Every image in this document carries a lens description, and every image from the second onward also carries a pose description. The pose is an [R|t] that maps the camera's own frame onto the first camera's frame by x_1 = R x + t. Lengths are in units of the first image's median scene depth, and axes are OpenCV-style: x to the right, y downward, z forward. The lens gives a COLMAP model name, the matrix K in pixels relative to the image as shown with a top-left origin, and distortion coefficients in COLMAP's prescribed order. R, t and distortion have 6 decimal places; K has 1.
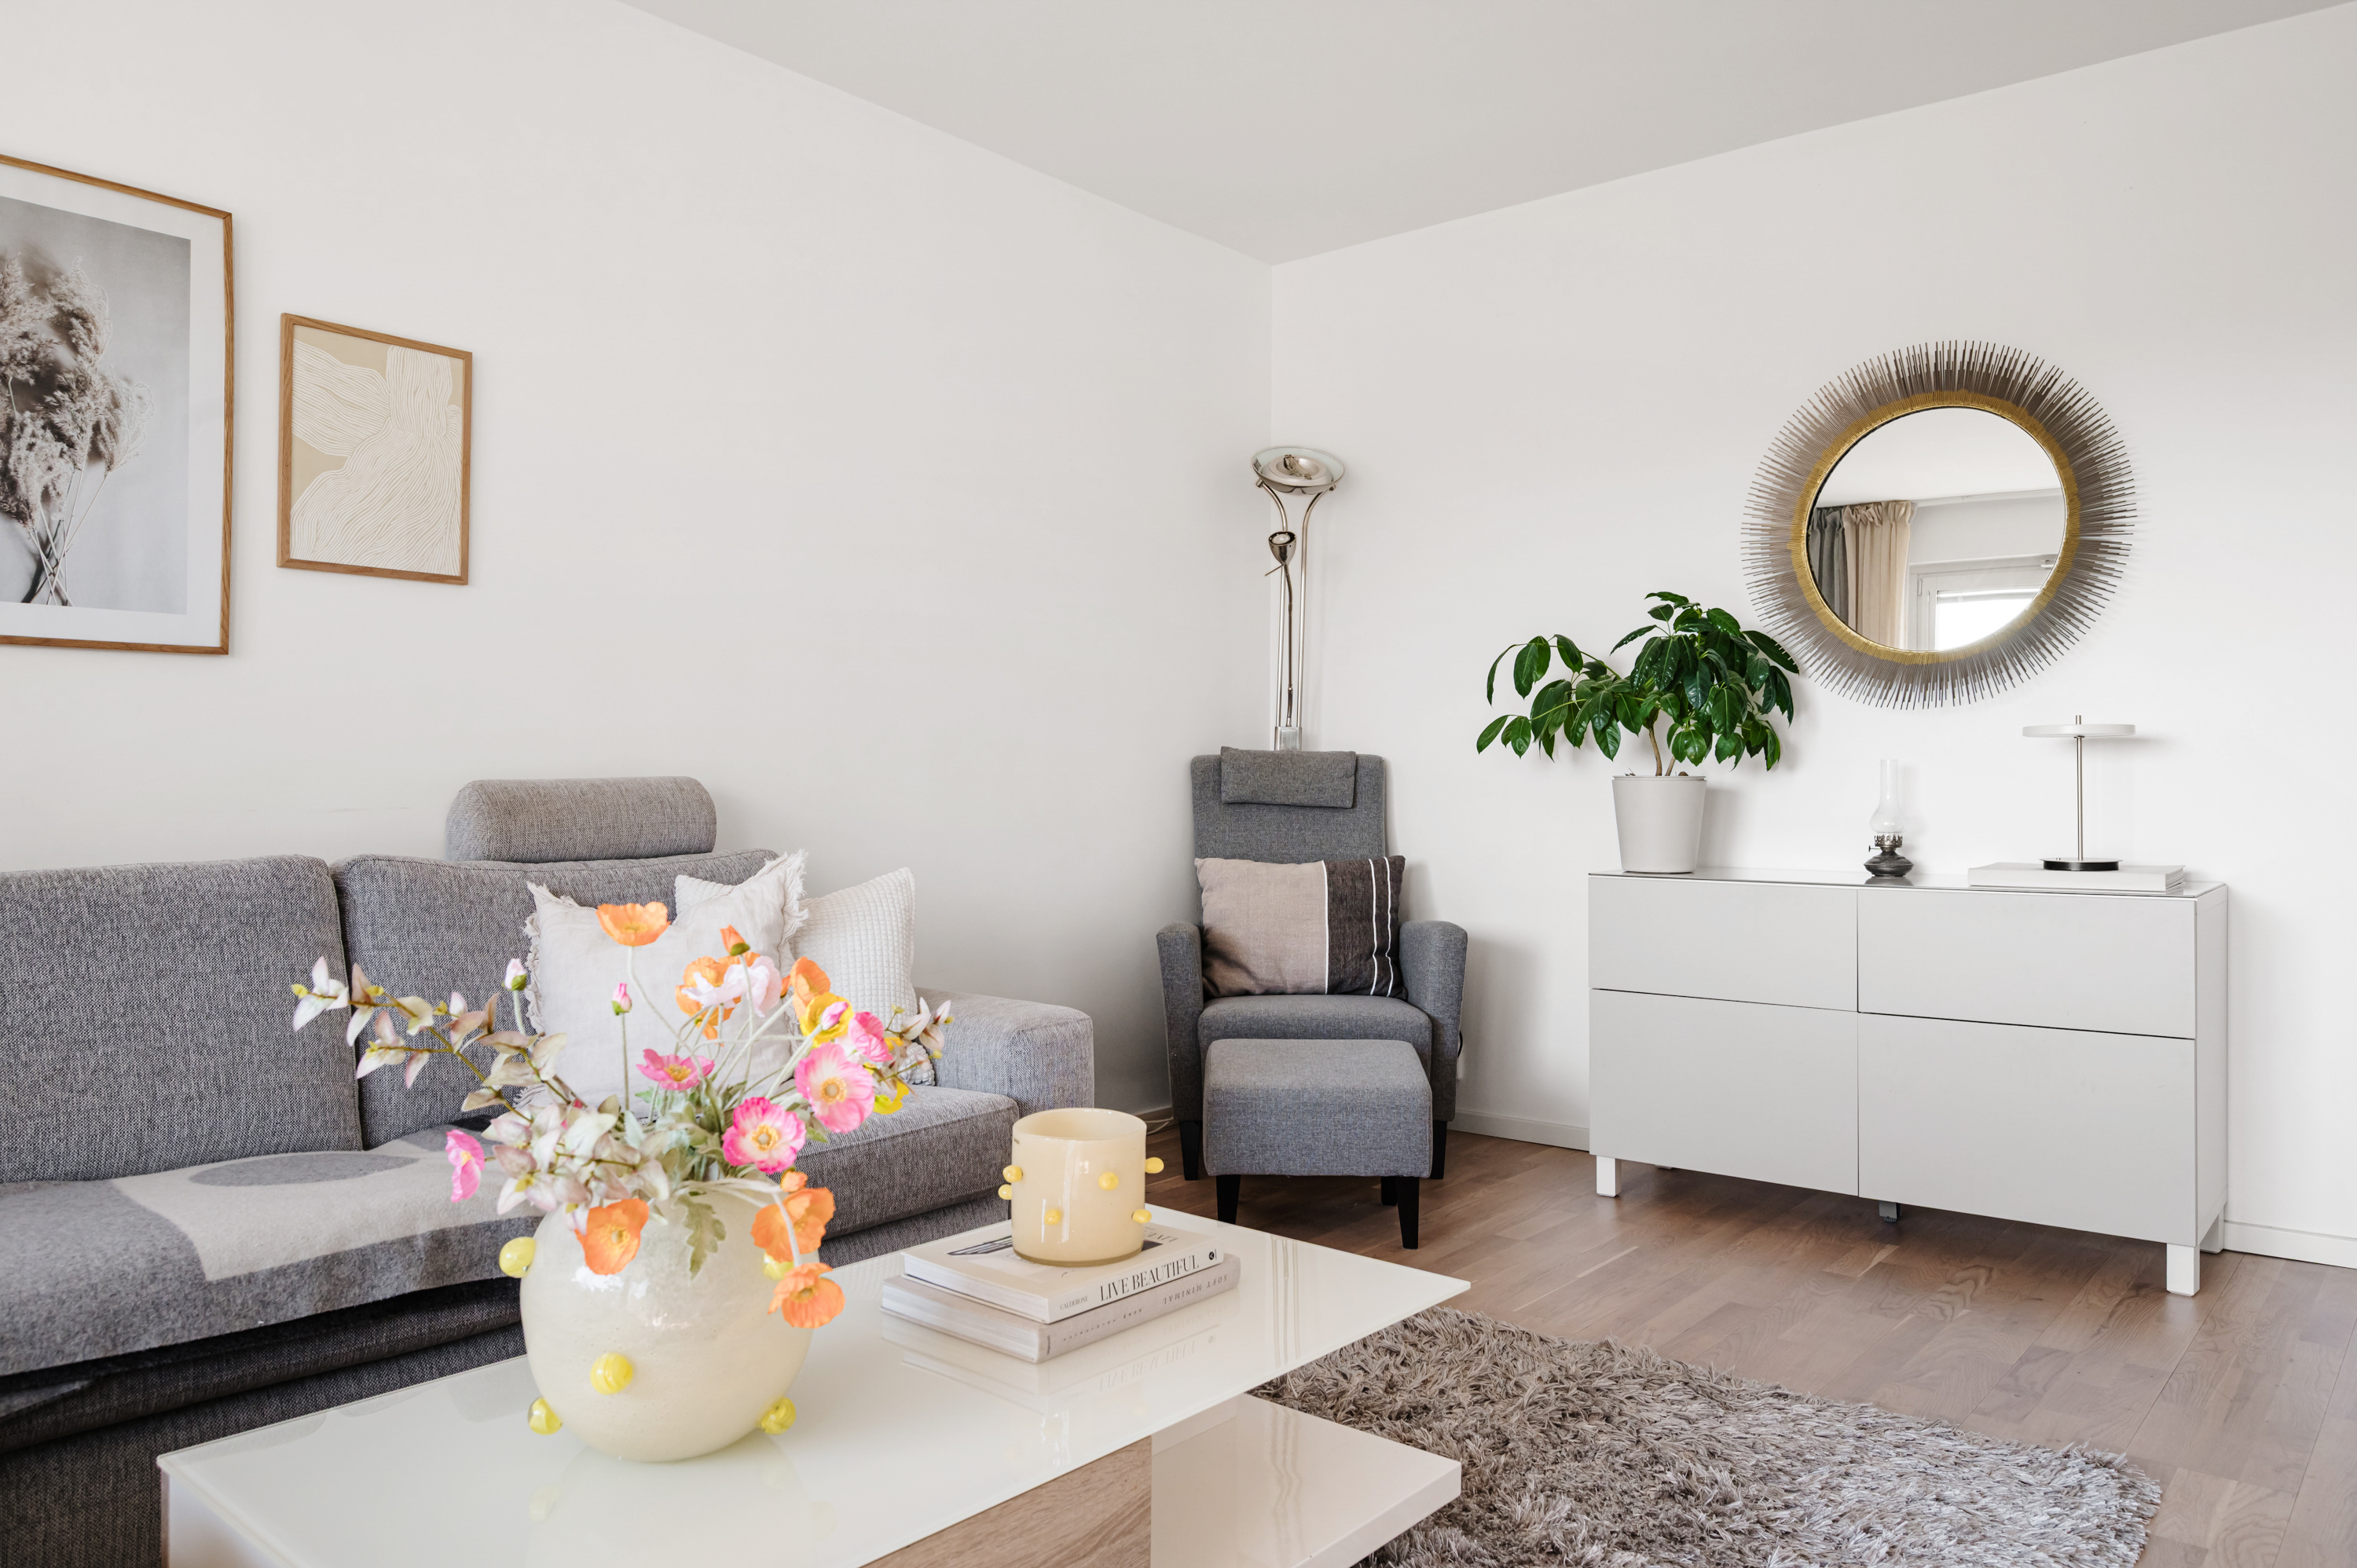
lens RADIAL K [[1589.5, 0, 1176.8], [0, 1589.5, 778.6], [0, 0, 1]] dist [-0.007579, -0.001659]
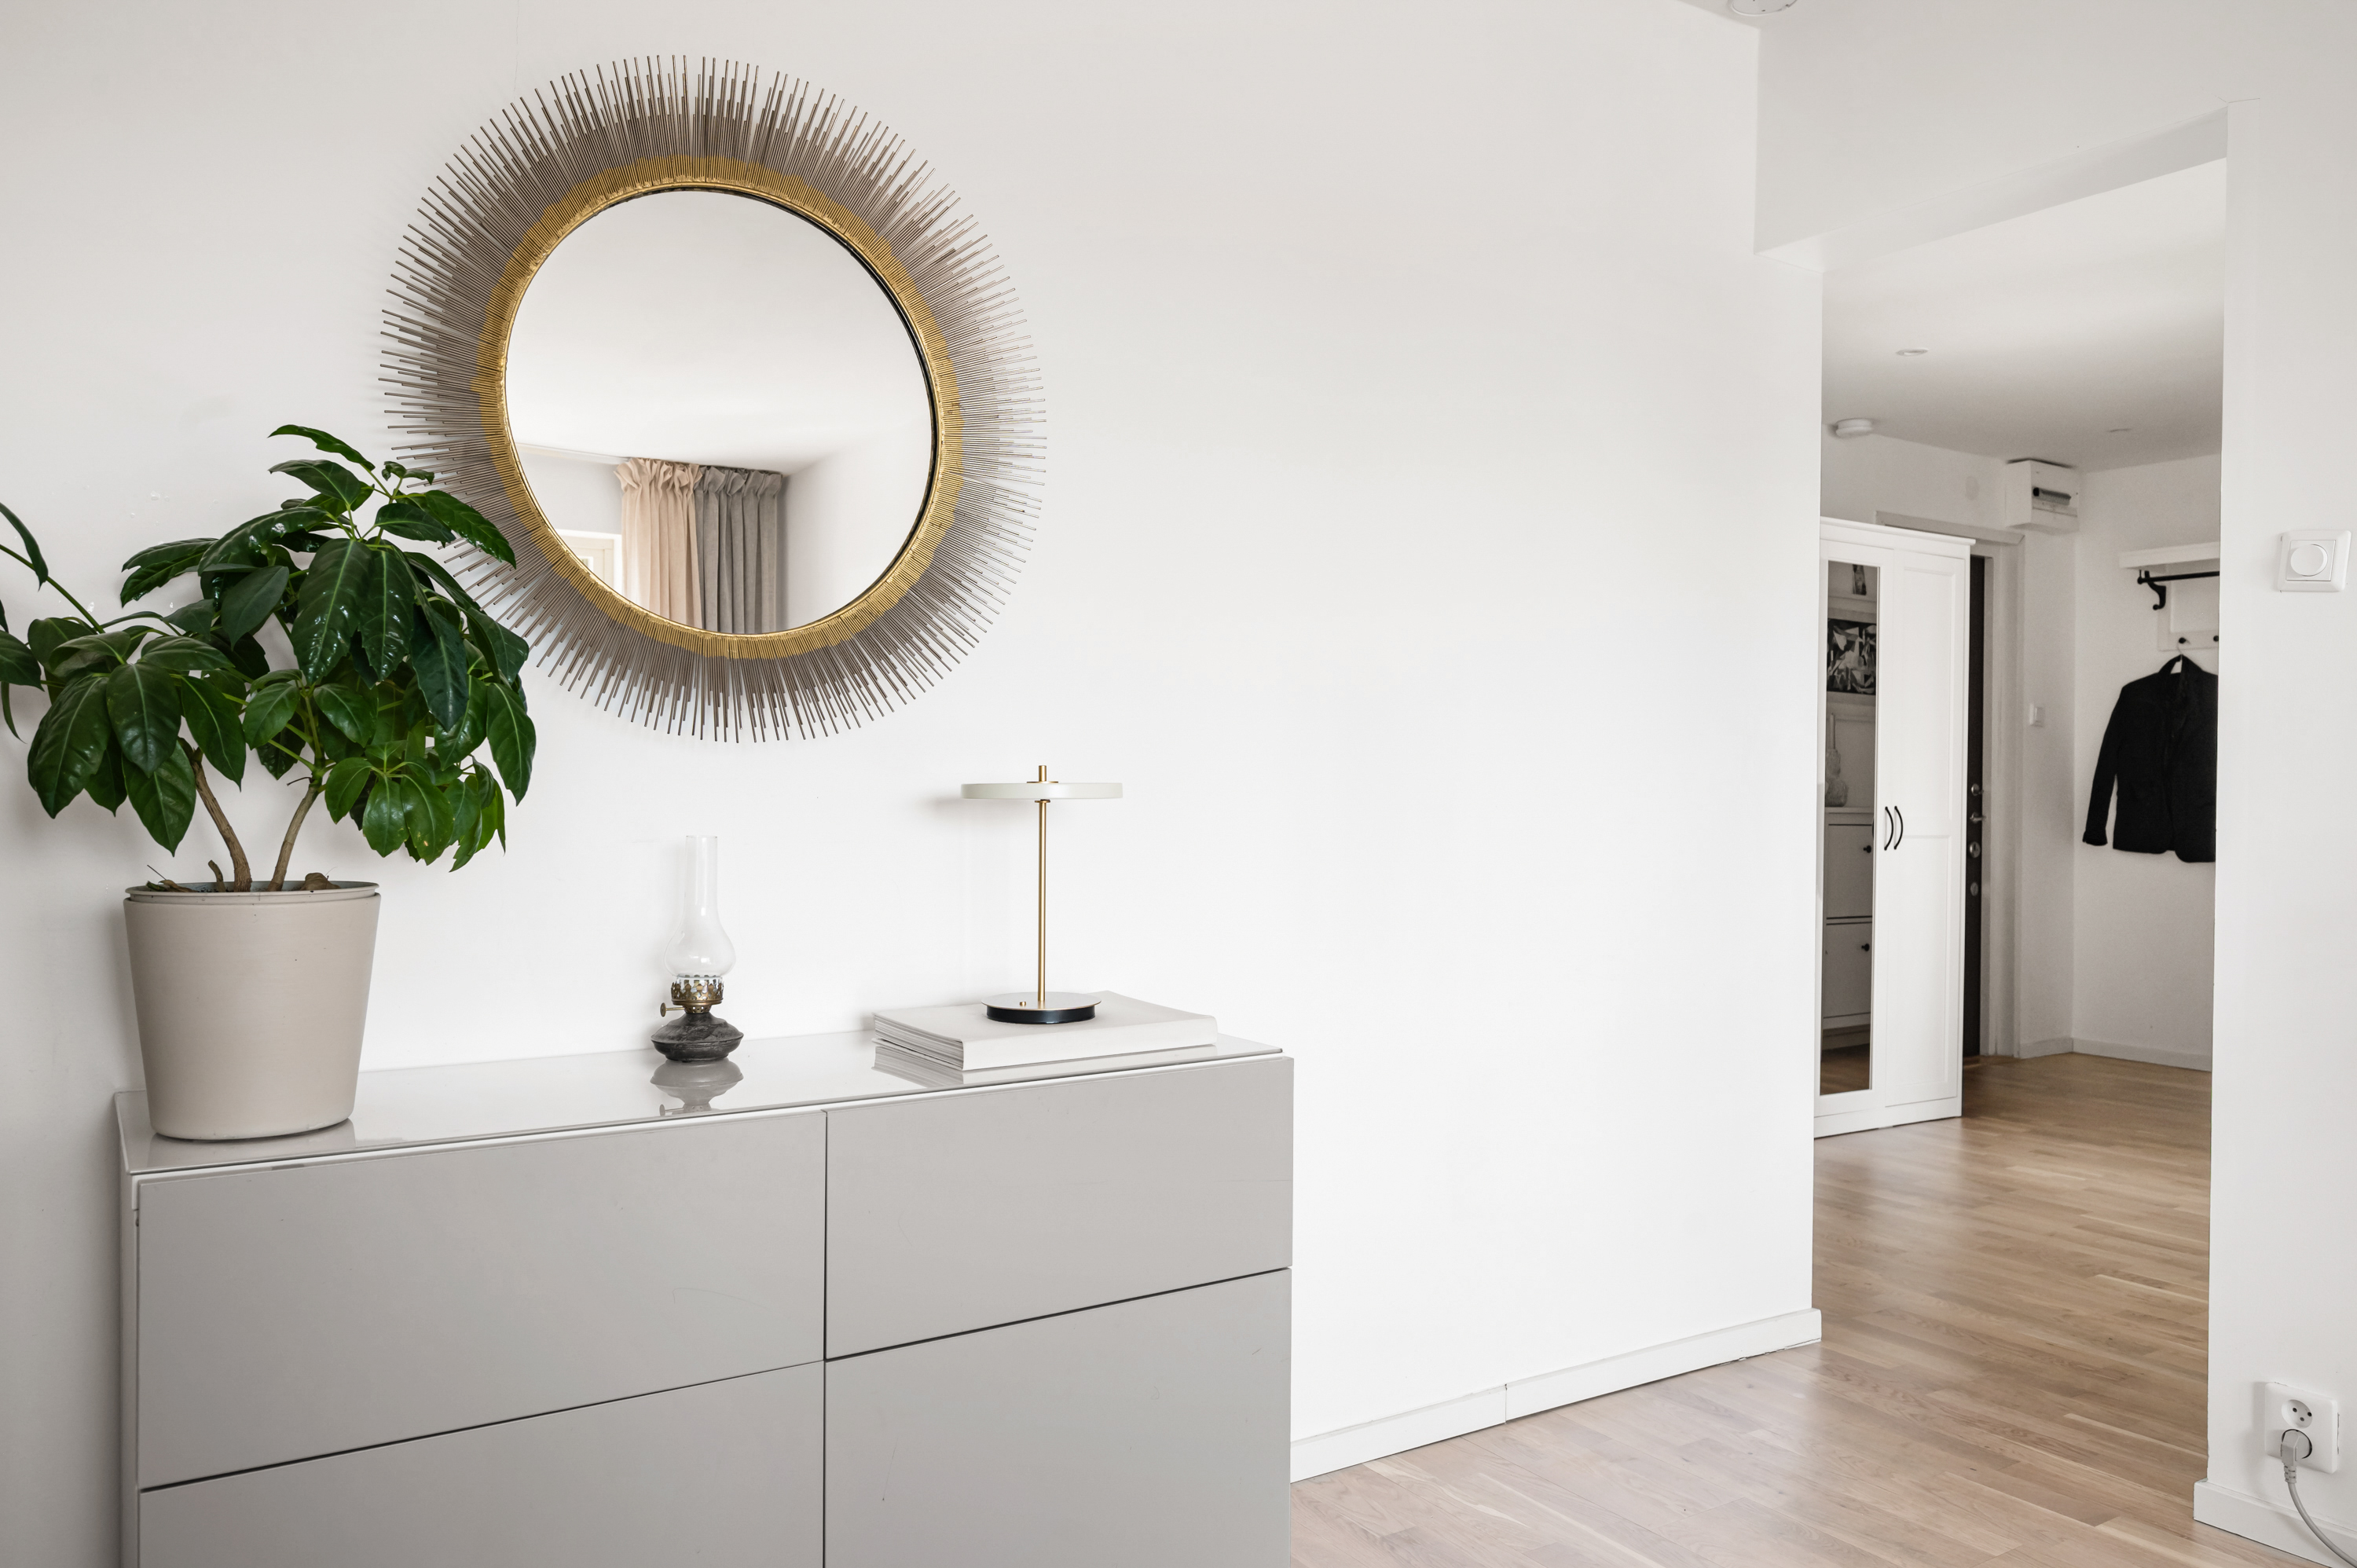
lens RADIAL K [[1669.6, 0, 1177.4], [0, 1669.6, 775.3], [0, 0, 1]] dist [-0.007022, -0.000965]
pose [[0.277684, 0.000698, 0.960672, -0.034405], [-0.005730, 0.999983, 0.000929, -0.033373], [-0.960655, -0.005763, 0.277684, 0.697538]]
